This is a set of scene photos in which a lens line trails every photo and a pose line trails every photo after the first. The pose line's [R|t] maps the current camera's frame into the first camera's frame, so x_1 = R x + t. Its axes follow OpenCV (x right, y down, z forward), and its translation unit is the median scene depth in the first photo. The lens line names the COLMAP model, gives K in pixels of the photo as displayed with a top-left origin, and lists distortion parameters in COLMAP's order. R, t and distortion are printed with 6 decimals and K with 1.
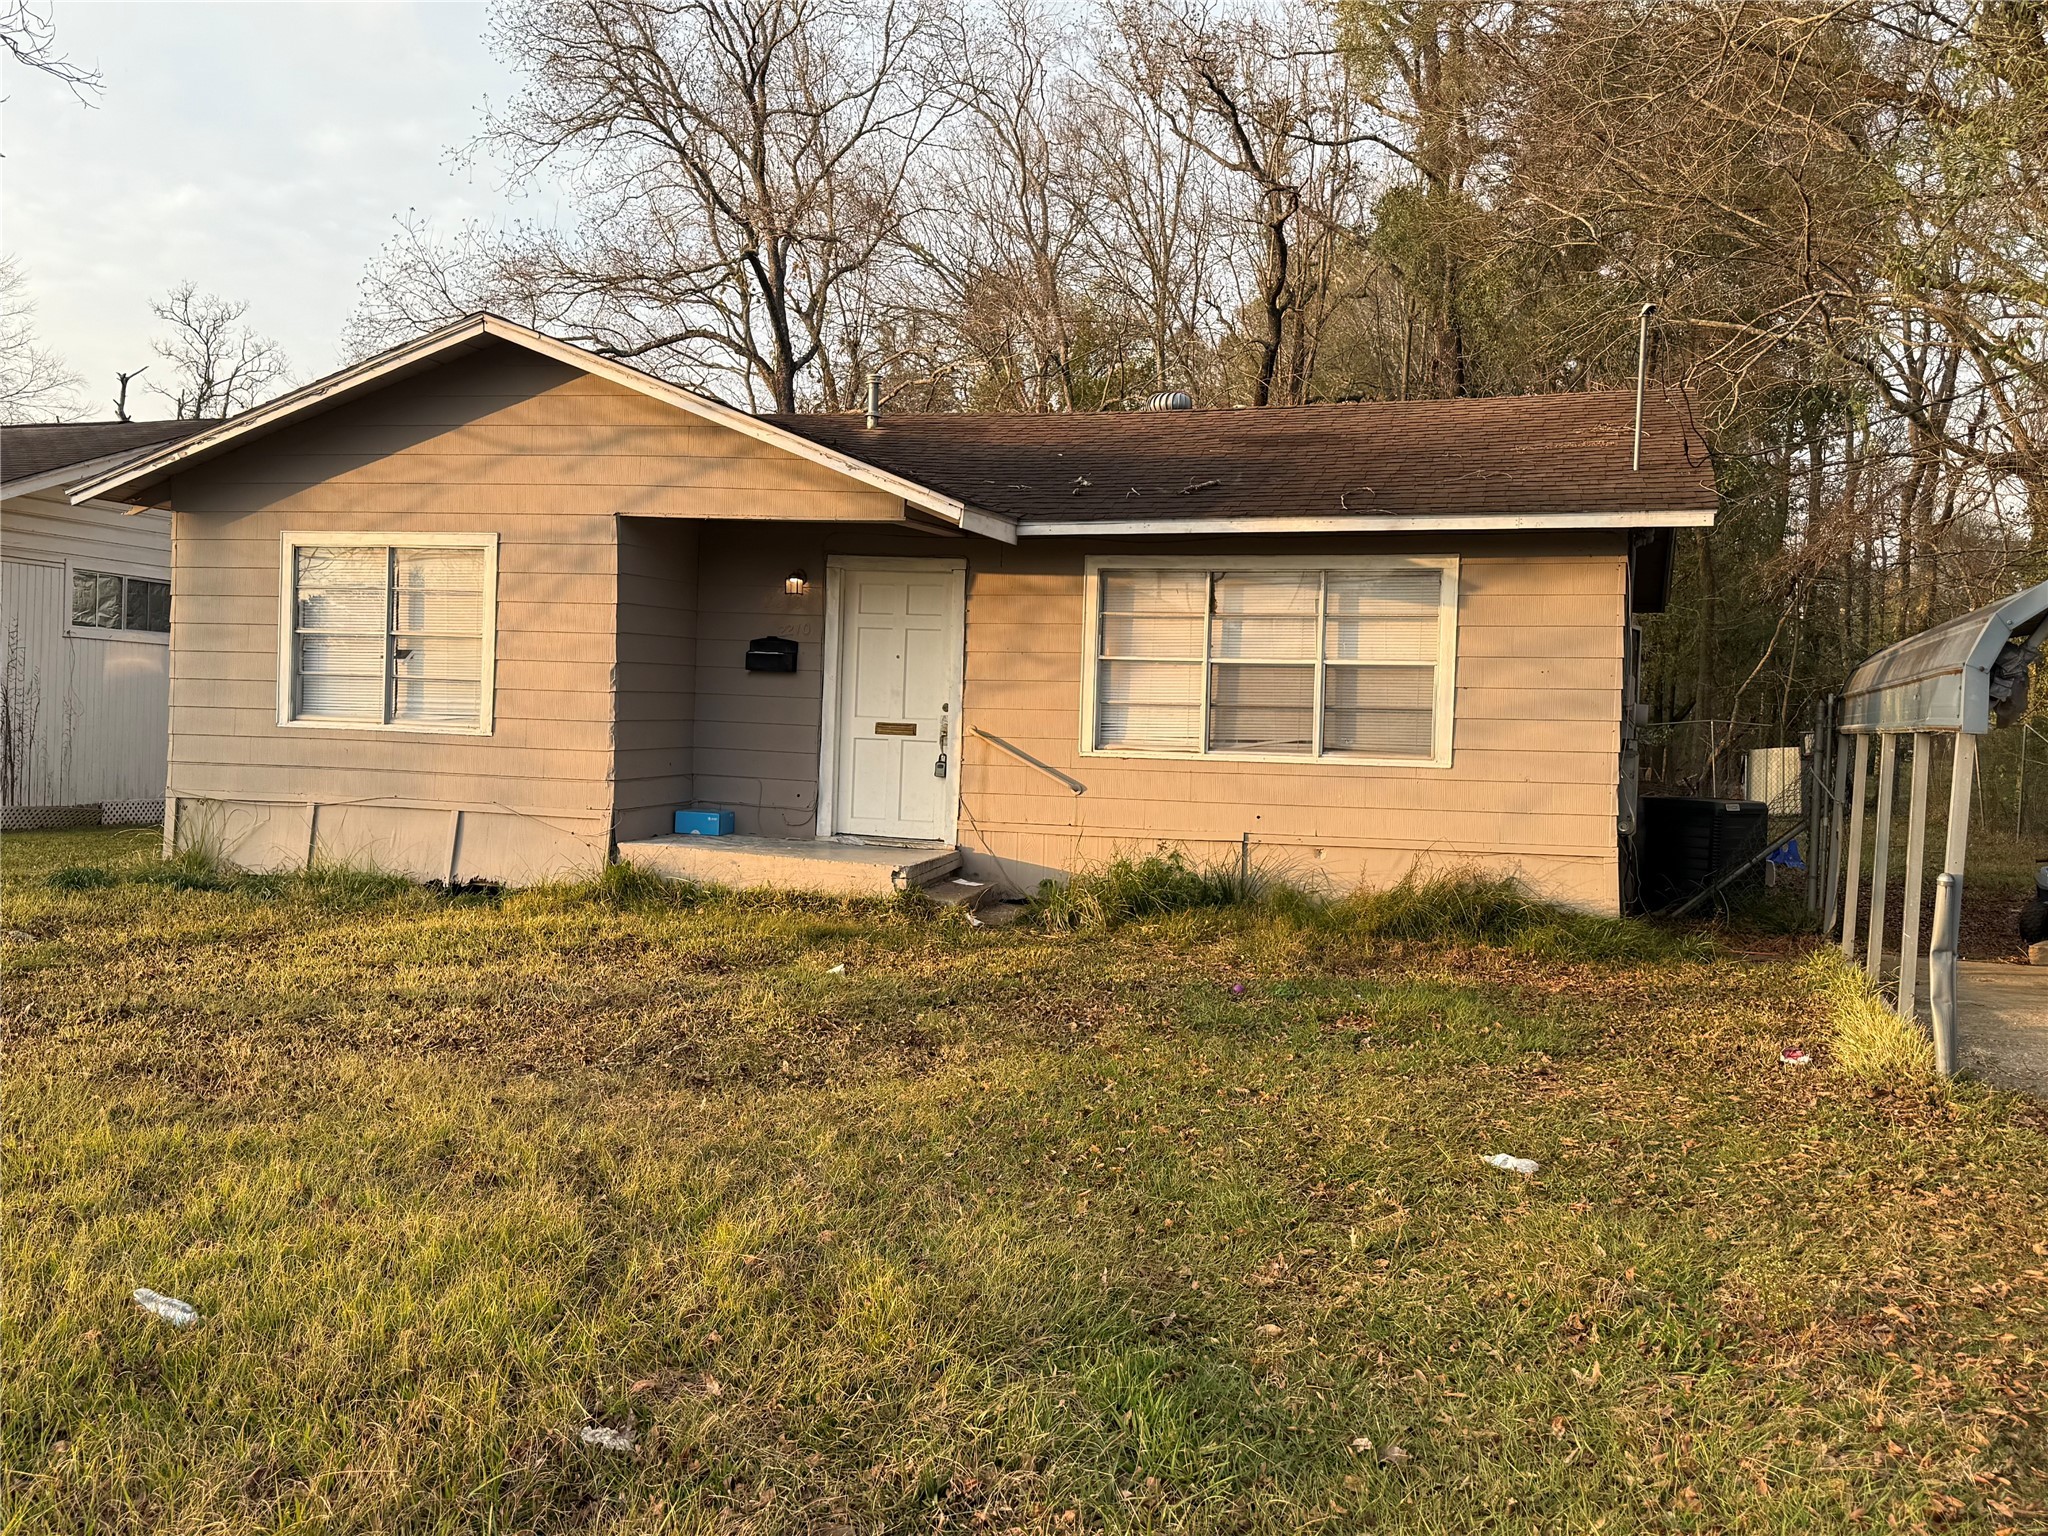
lens RADIAL K [[1932.8, 0, 992.3], [0, 1932.8, 760.4], [0, 0, 1]] dist [0.214877, -0.549792]
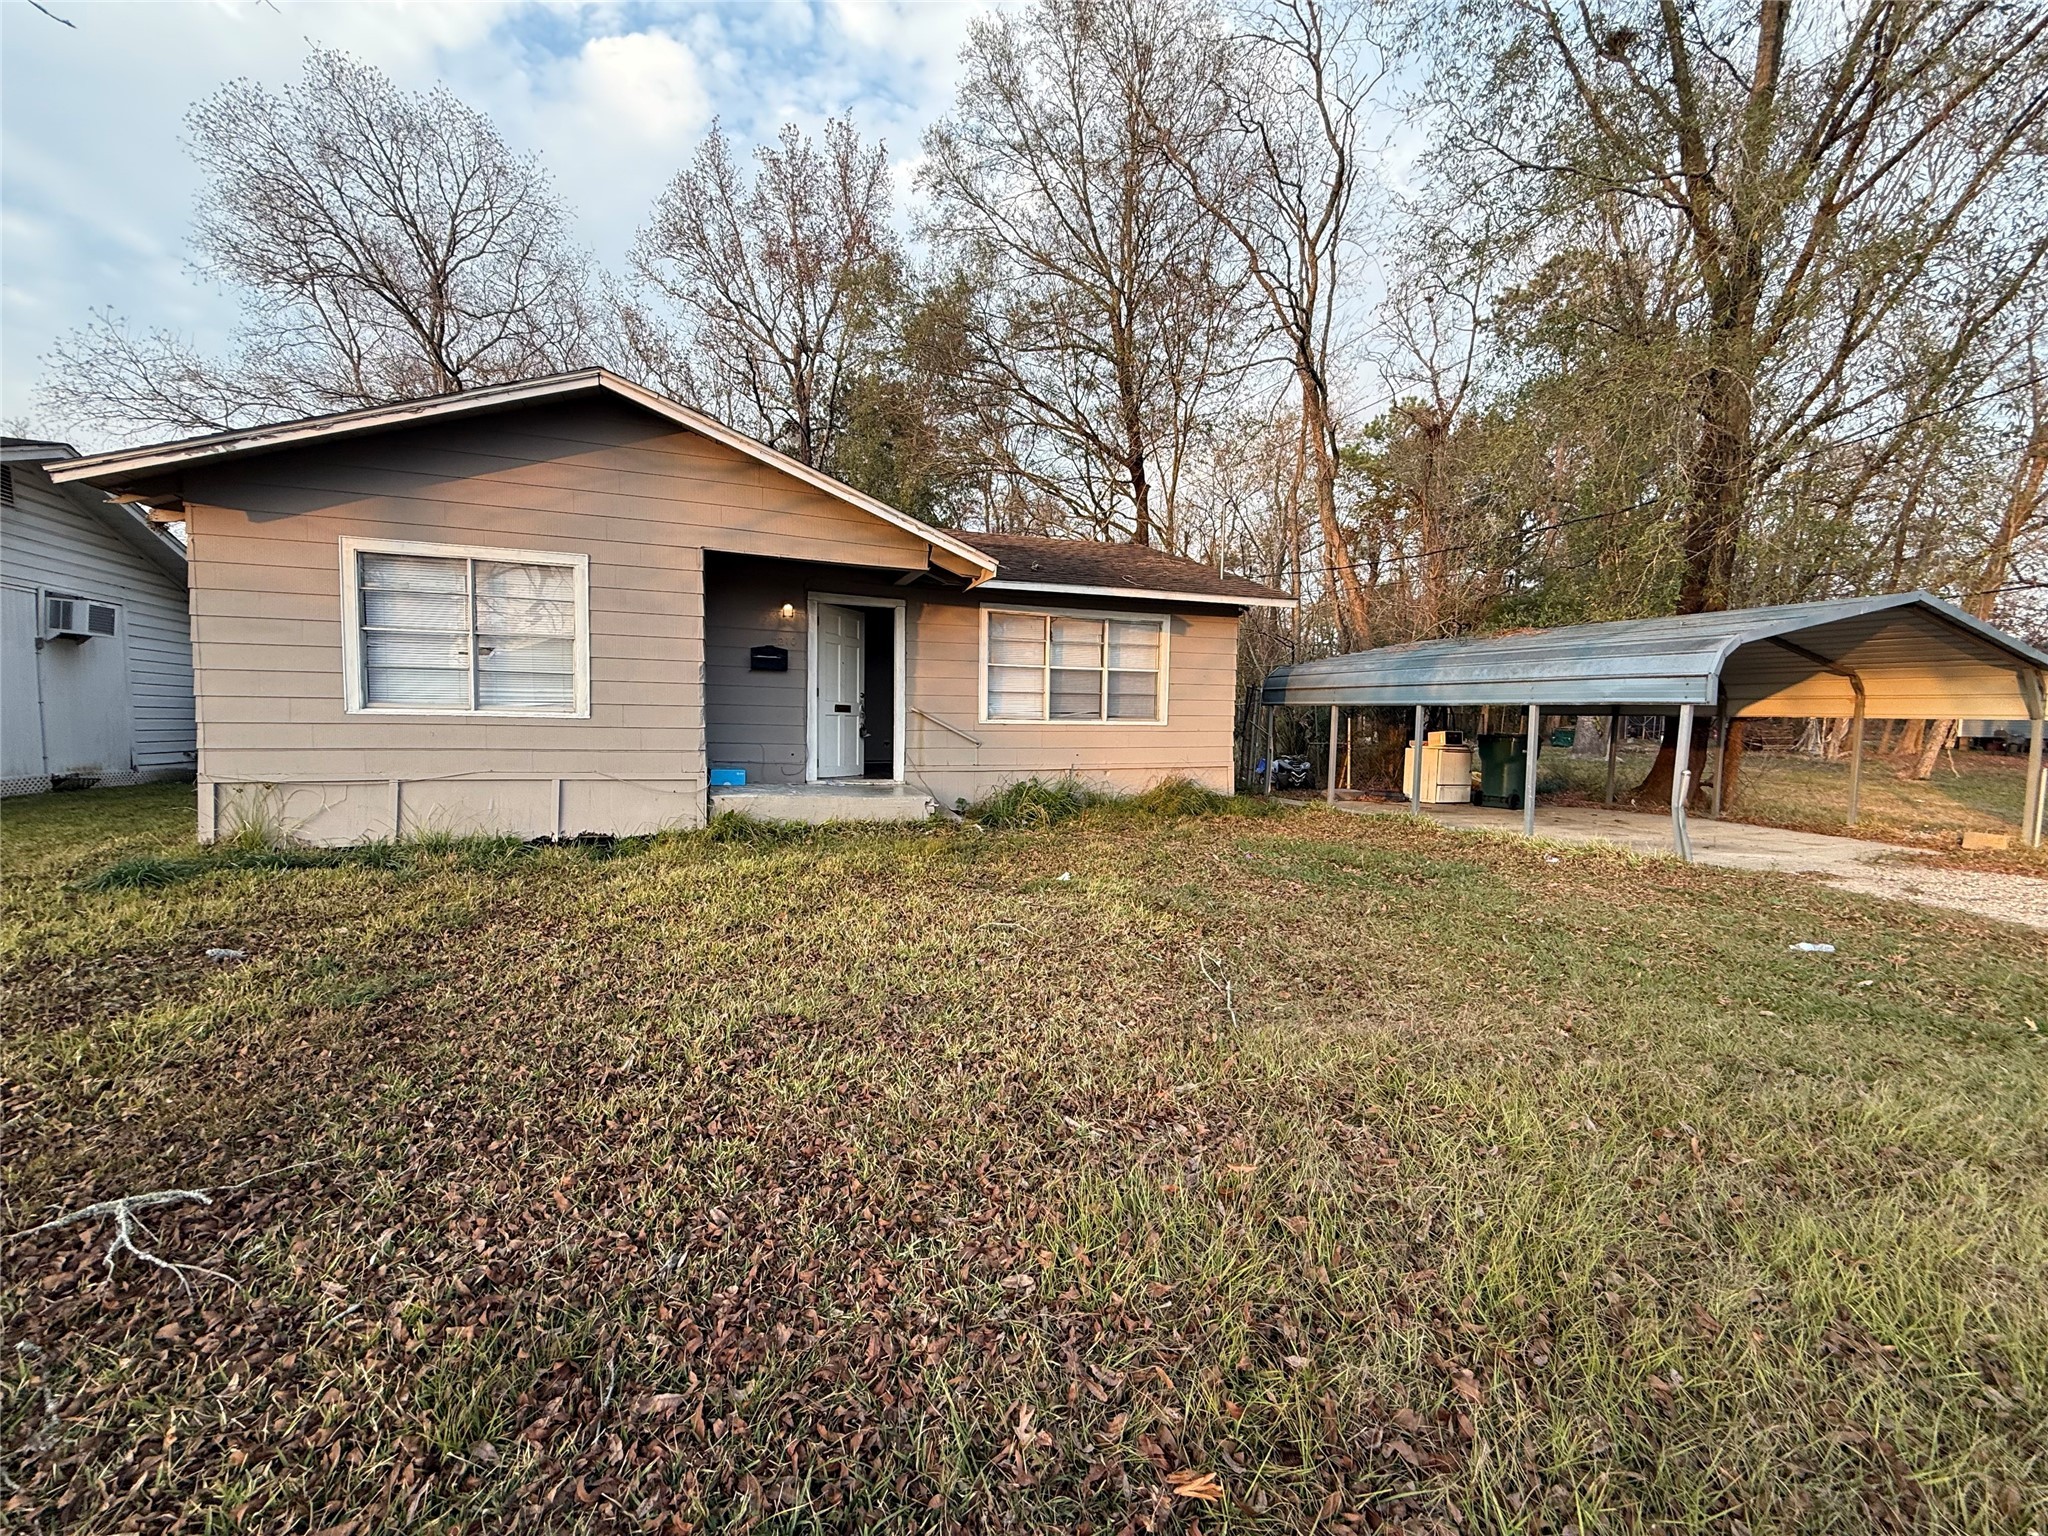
lens RADIAL K [[827.7, 0, 1017.0], [0, 827.7, 766.3], [0, 0, 1]] dist [0.000513, 0.000380]
pose [[0.793916, -0.054646, 0.605567, -0.365977], [0.019420, 0.997724, 0.064573, -0.011086], [-0.607717, -0.039505, 0.793170, 0.418814]]
